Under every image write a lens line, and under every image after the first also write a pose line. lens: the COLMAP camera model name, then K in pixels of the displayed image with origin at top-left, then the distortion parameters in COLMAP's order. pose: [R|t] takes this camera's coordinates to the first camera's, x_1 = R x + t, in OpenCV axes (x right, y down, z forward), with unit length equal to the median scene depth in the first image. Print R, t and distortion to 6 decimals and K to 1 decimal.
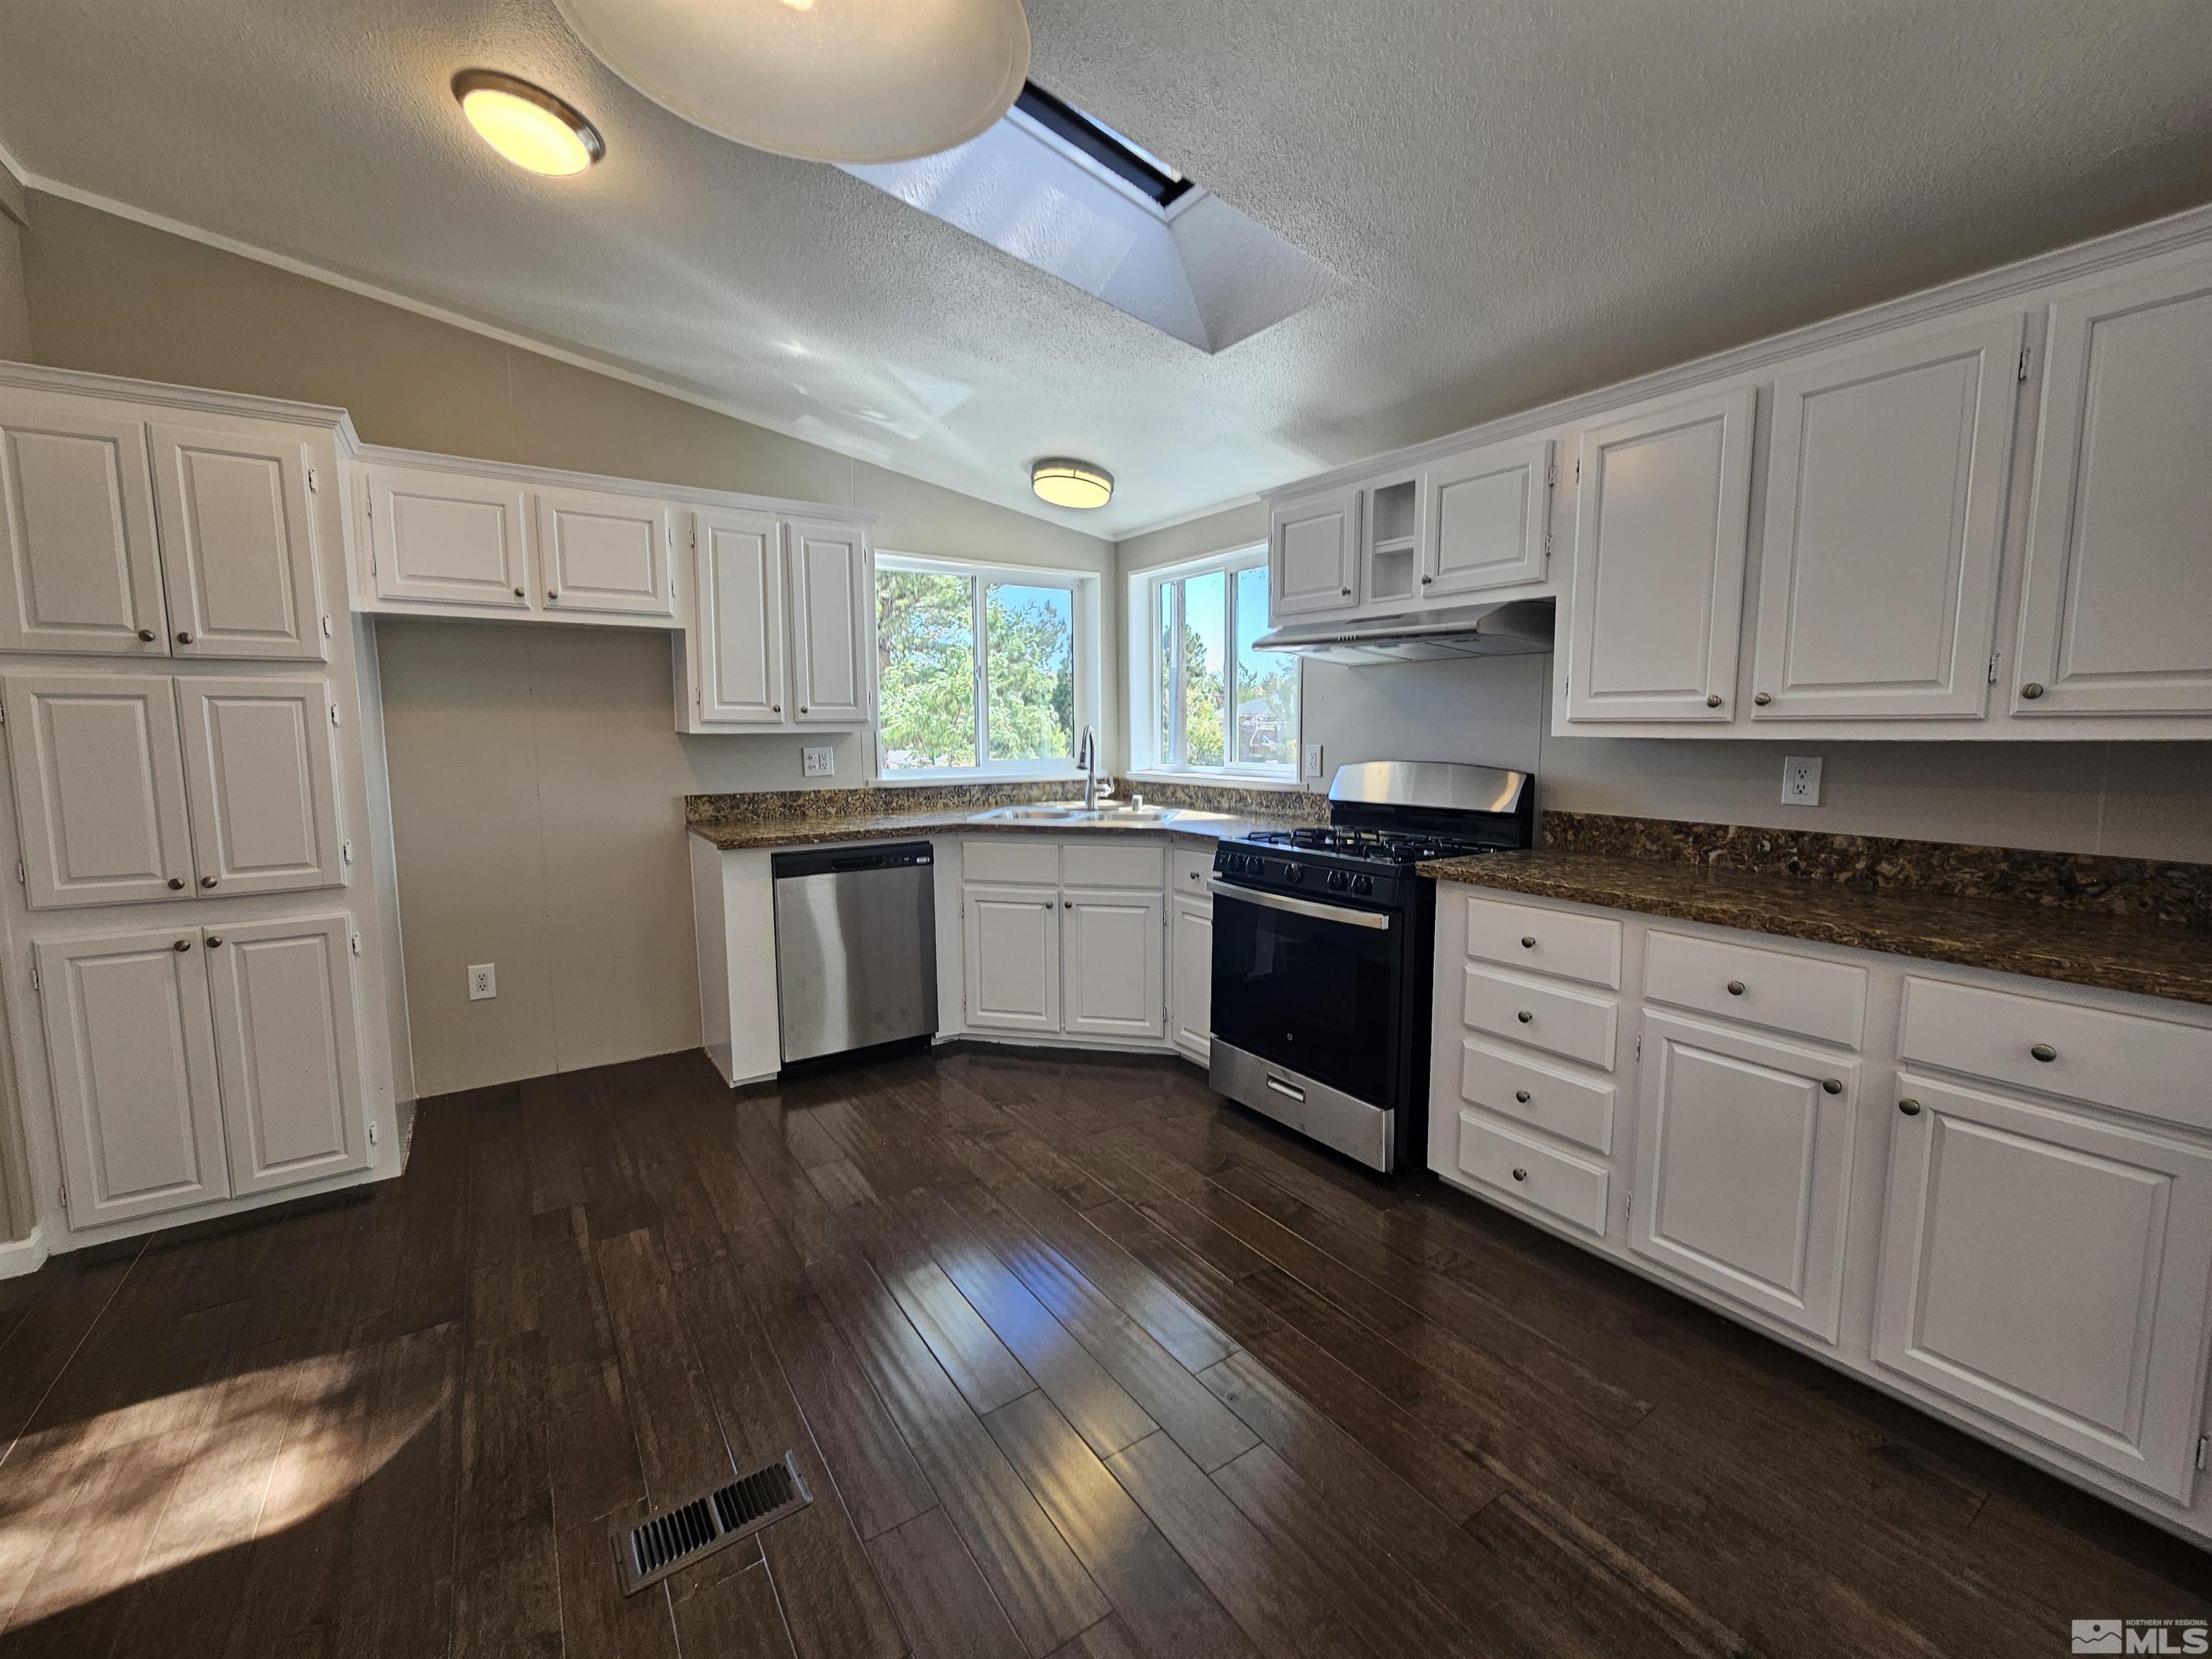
lens RADIAL K [[911.2, 0, 1108.4], [0, 911.2, 823.9], [0, 0, 1]] dist [0.001337, -0.000039]
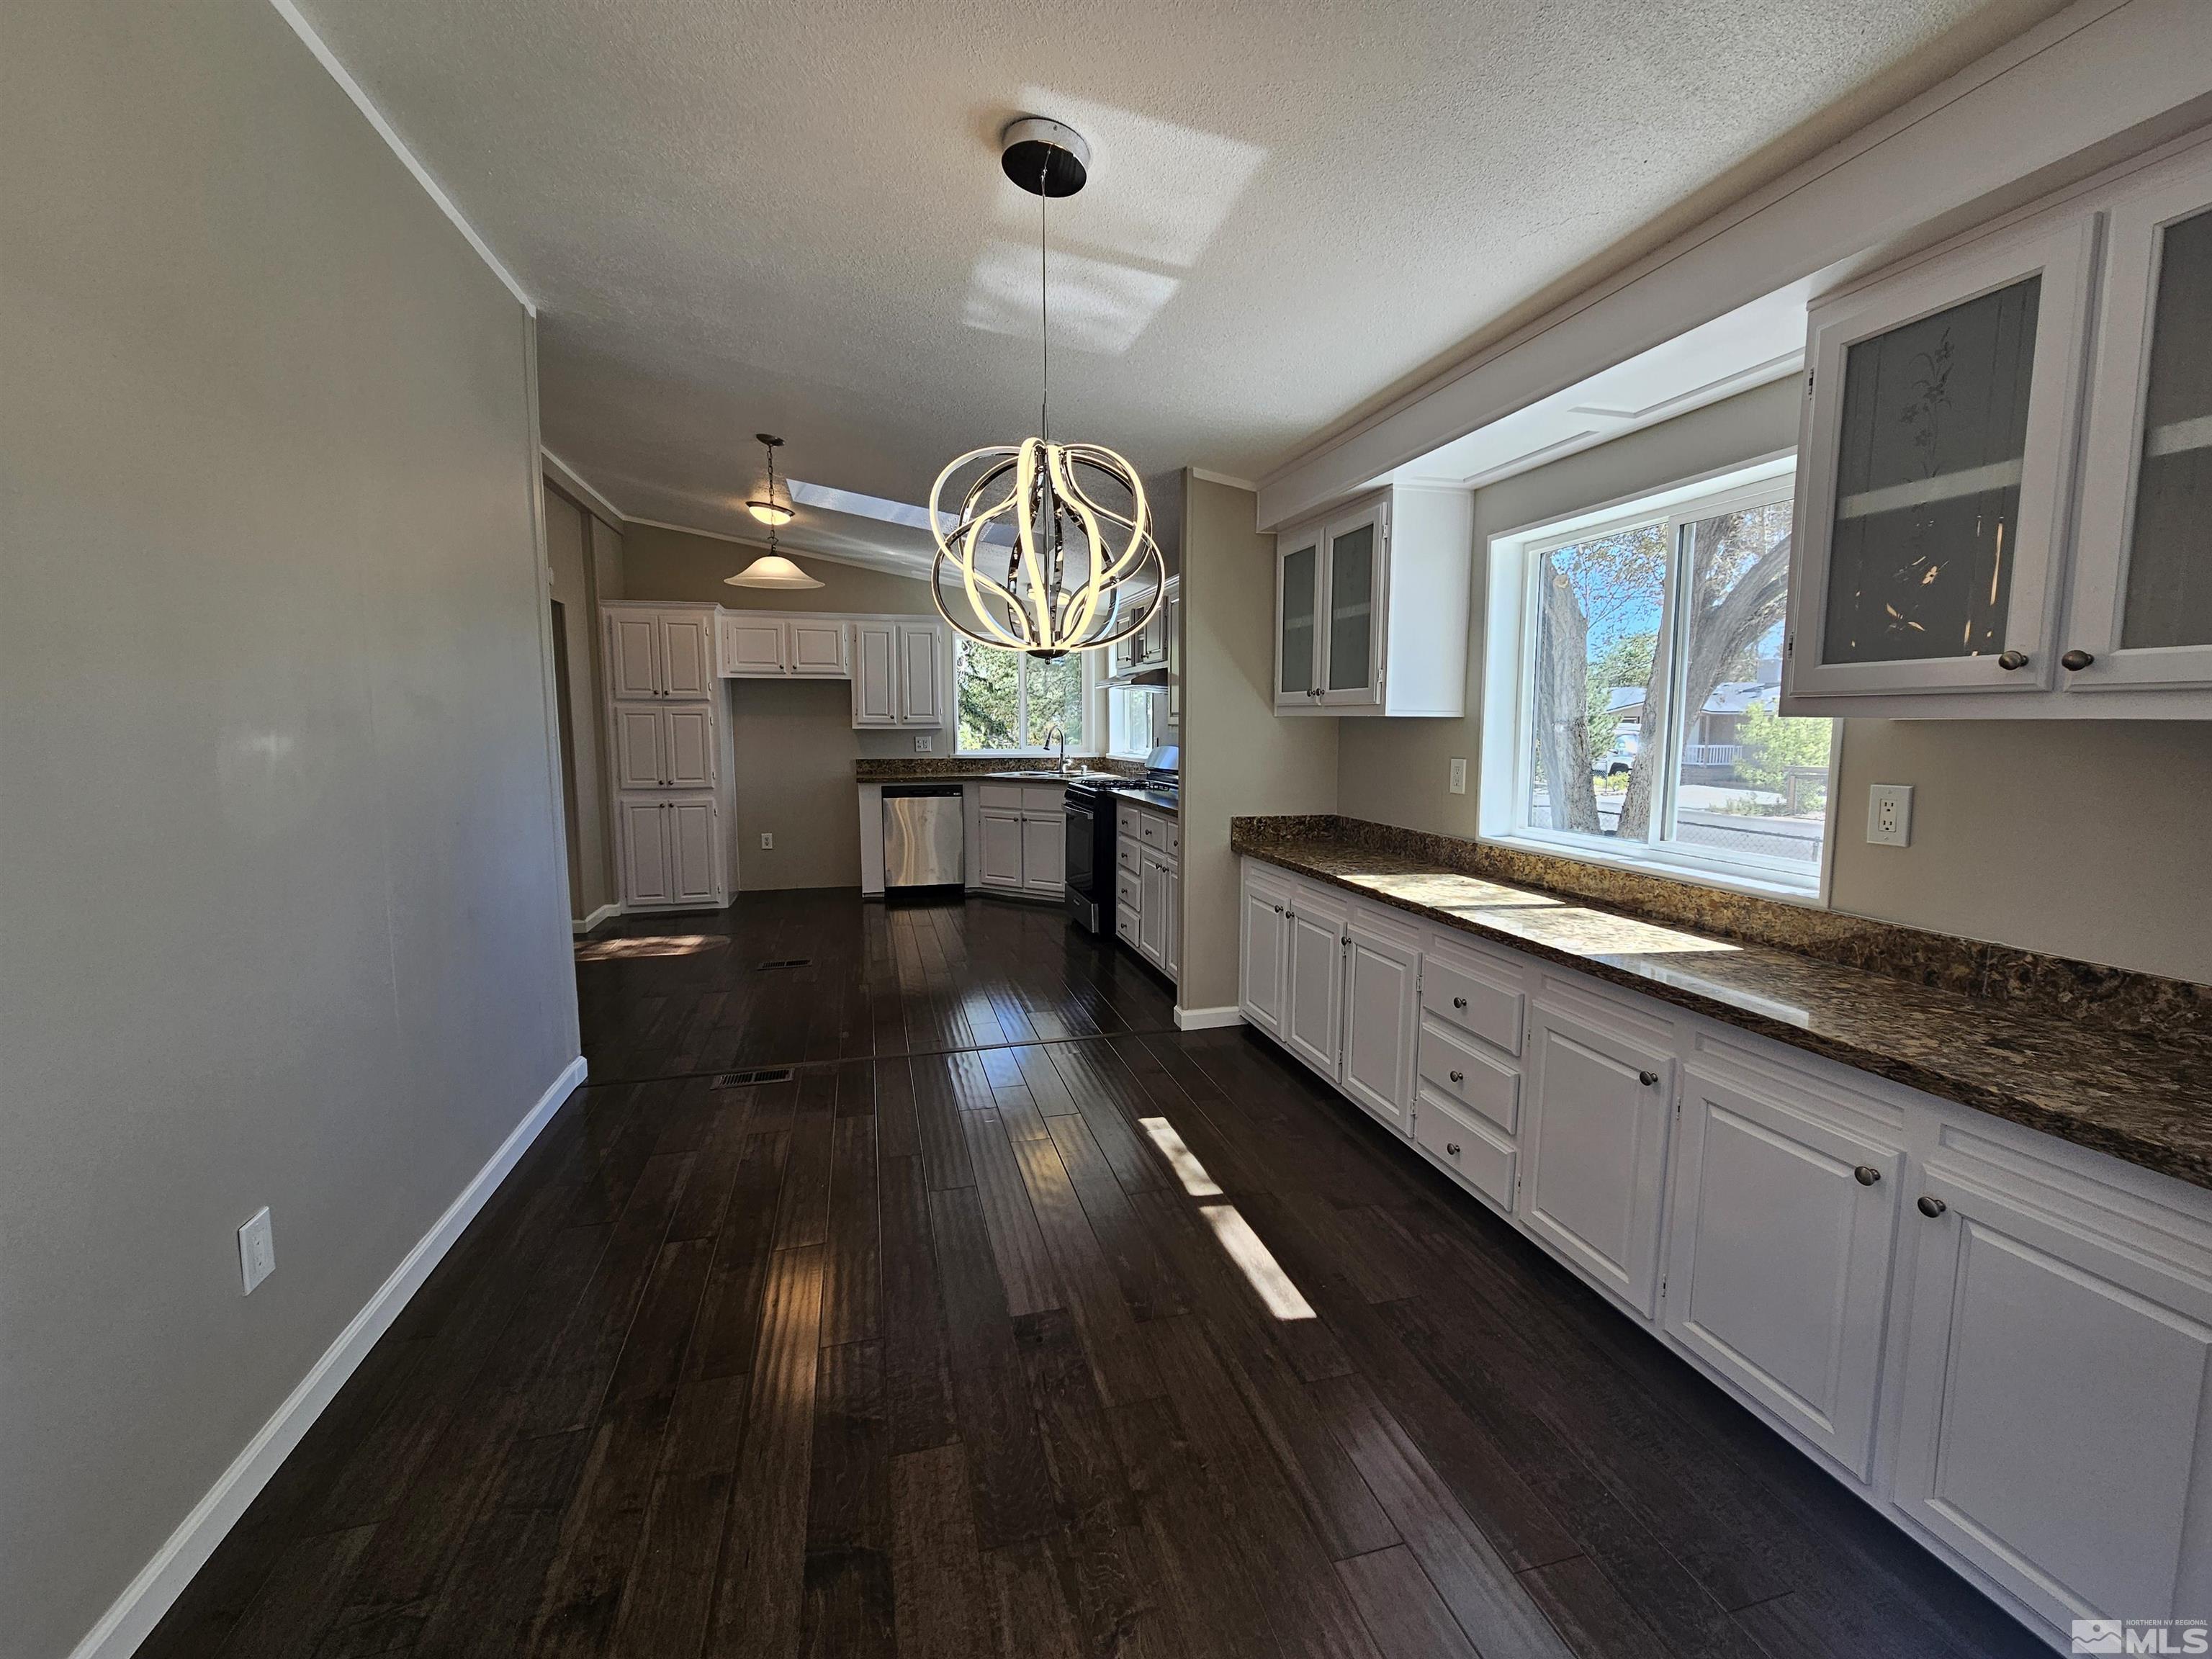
lens RADIAL K [[911.2, 0, 1110.4], [0, 911.2, 822.5], [0, 0, 1]] dist [0.001337, -0.000039]
pose [[0.948274, 0.037316, -0.315252, 0.784294], [-0.035748, 0.999303, 0.010757, 0.073229], [0.315434, 0.001069, 0.948947, -0.817099]]
